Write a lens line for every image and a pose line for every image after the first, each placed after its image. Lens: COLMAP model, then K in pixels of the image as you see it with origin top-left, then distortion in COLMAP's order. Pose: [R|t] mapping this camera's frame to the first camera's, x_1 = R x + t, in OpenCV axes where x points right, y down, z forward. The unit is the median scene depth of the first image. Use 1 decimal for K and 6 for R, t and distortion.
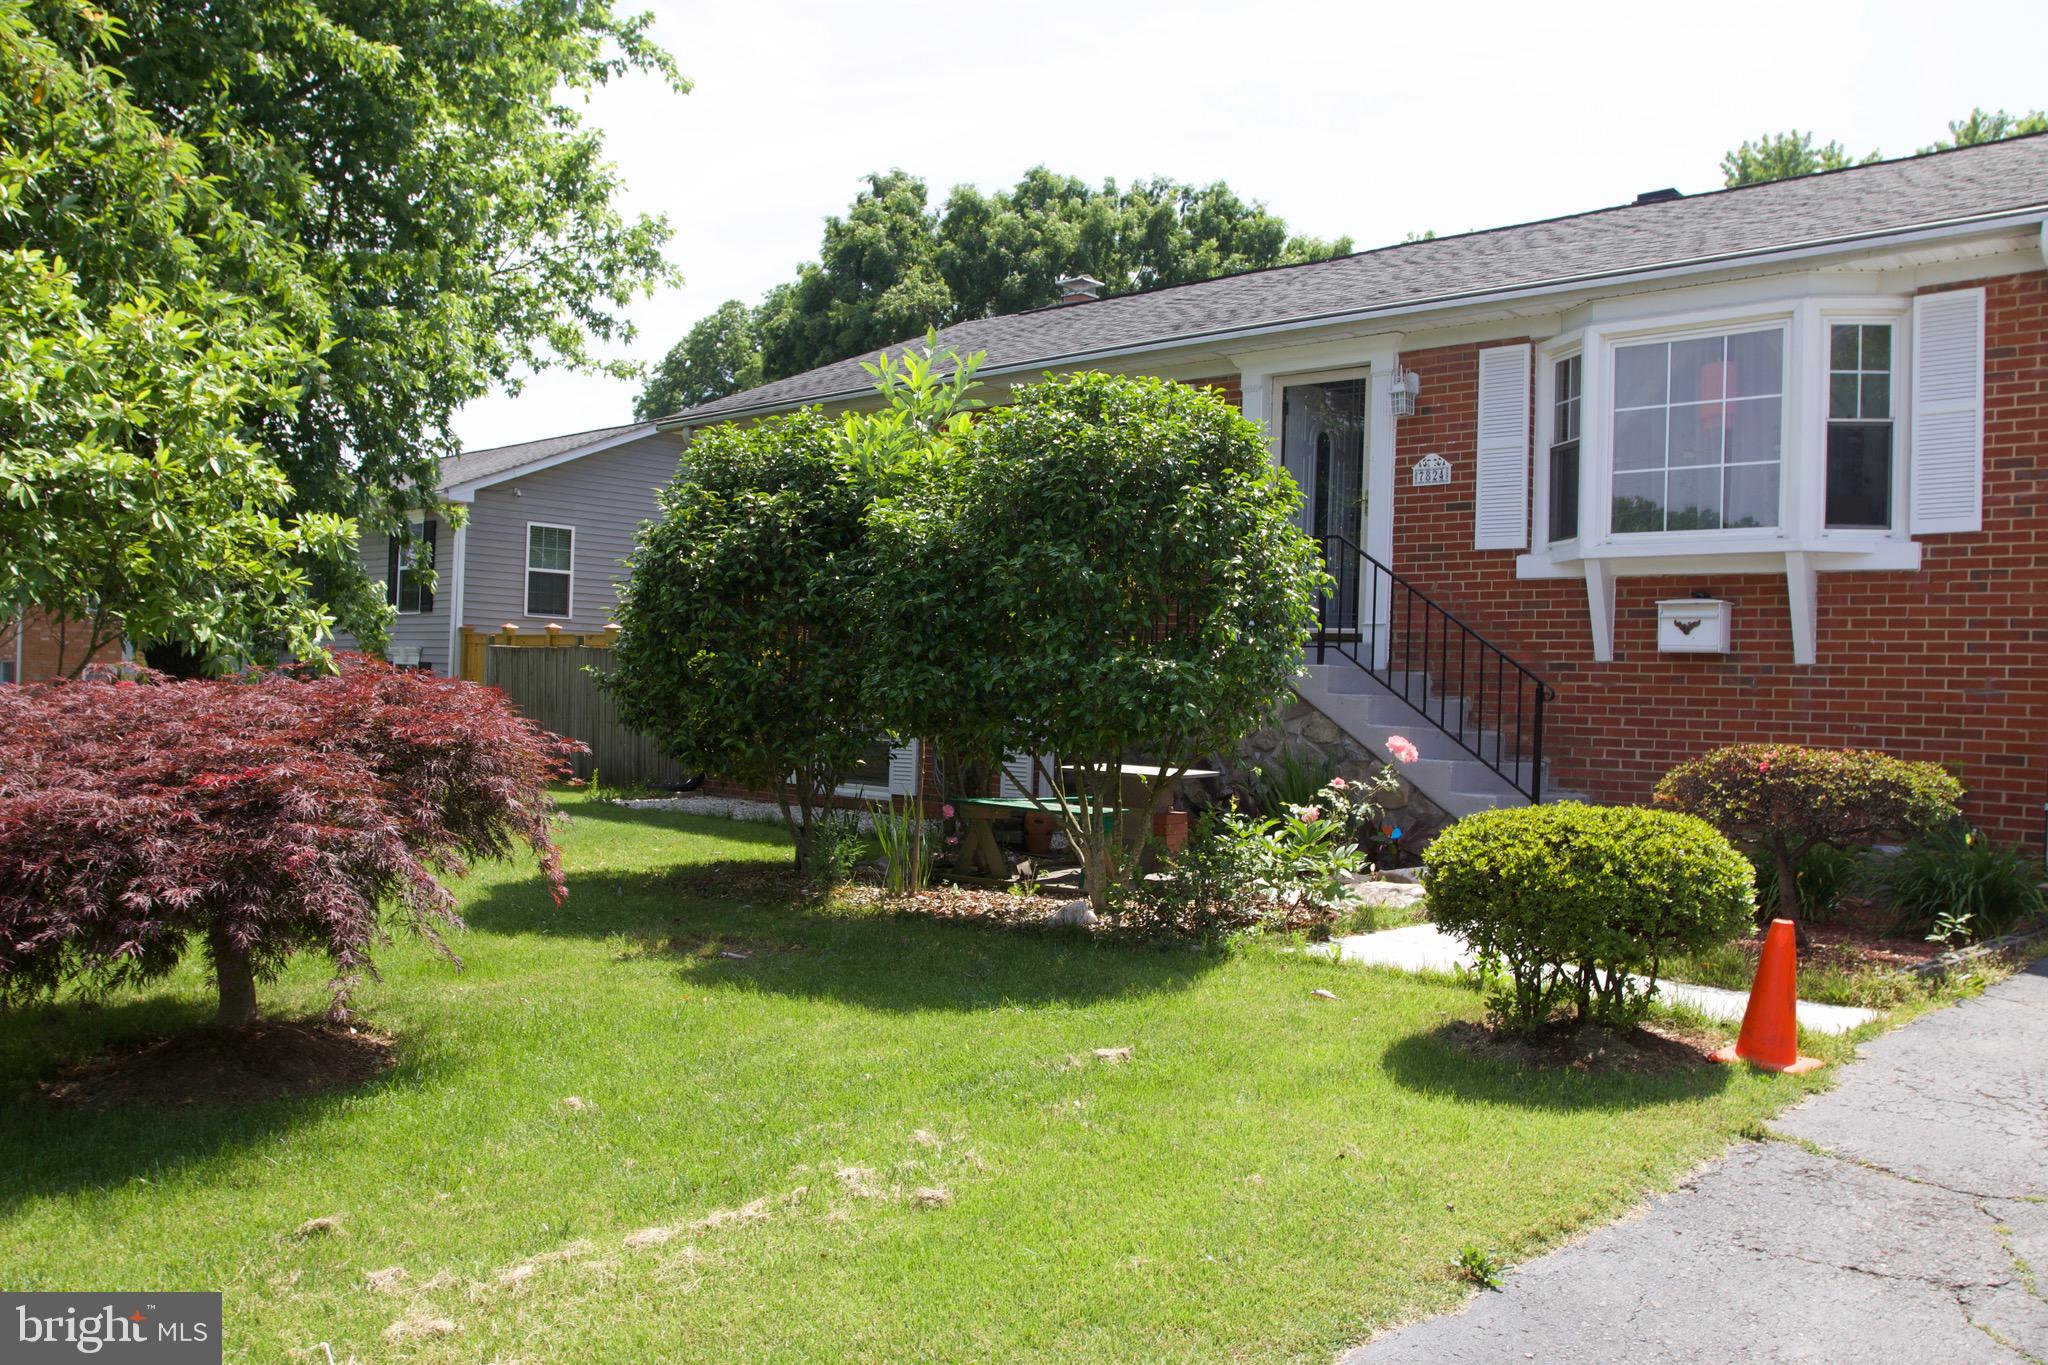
lens RADIAL K [[1668.3, 0, 1028.0], [0, 1668.3, 689.4], [0, 0, 1]] dist [-0.076749, 0.060858]
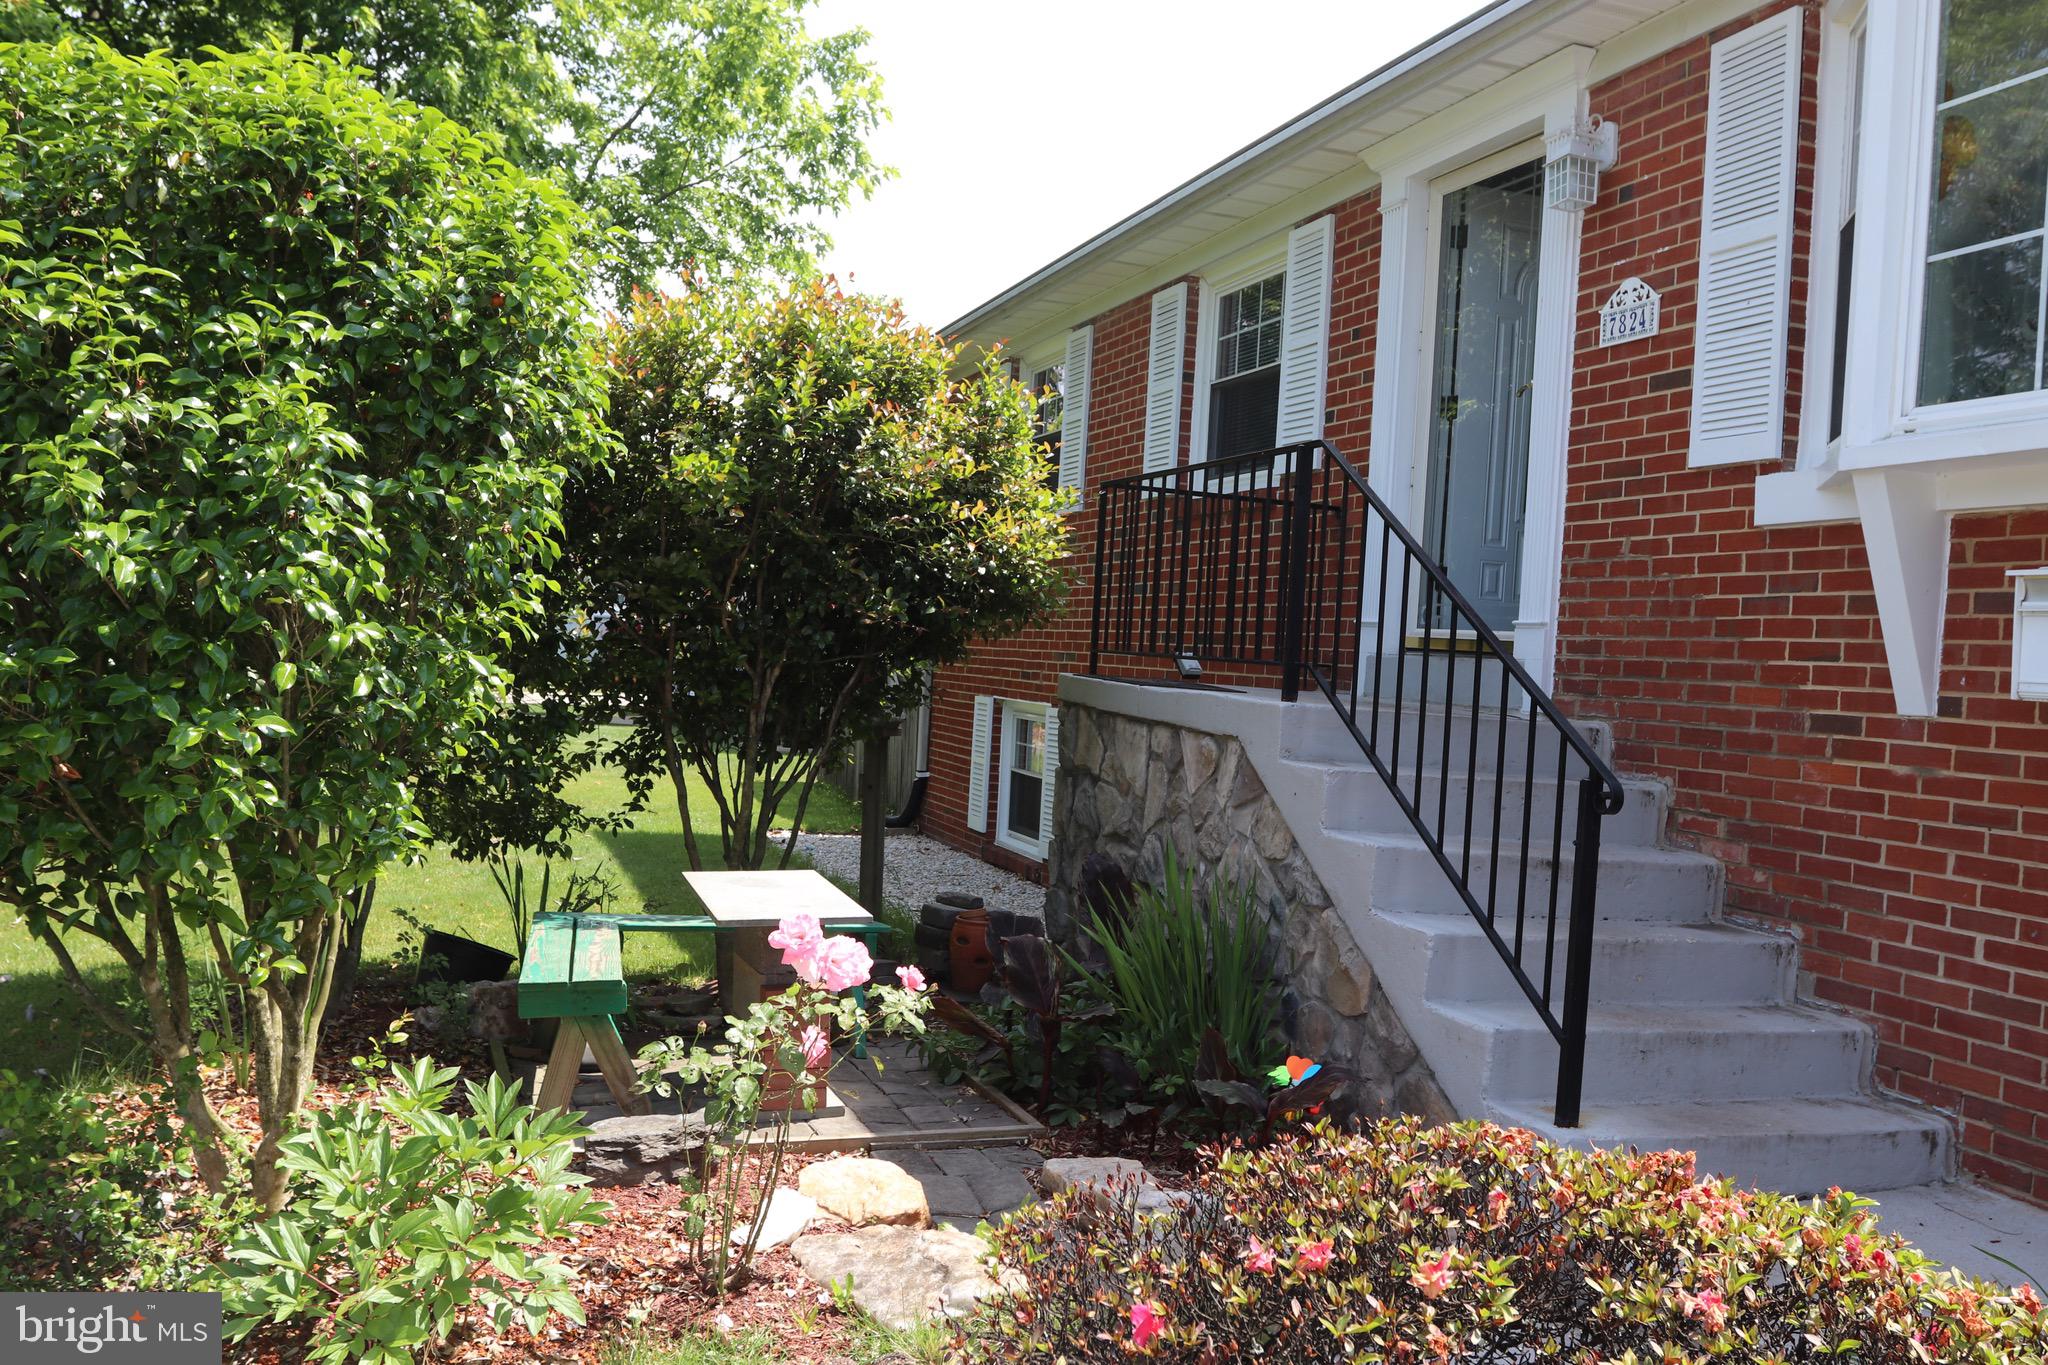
lens RADIAL K [[1668.3, 0, 1019.3], [0, 1668.3, 692.3], [0, 0, 1]] dist [-0.076749, 0.060858]
pose [[0.881311, 0.029046, -0.471643, 0.375350], [-0.026383, 0.999577, 0.012261, -0.024227], [0.471799, 0.001638, 0.881704, 0.572034]]
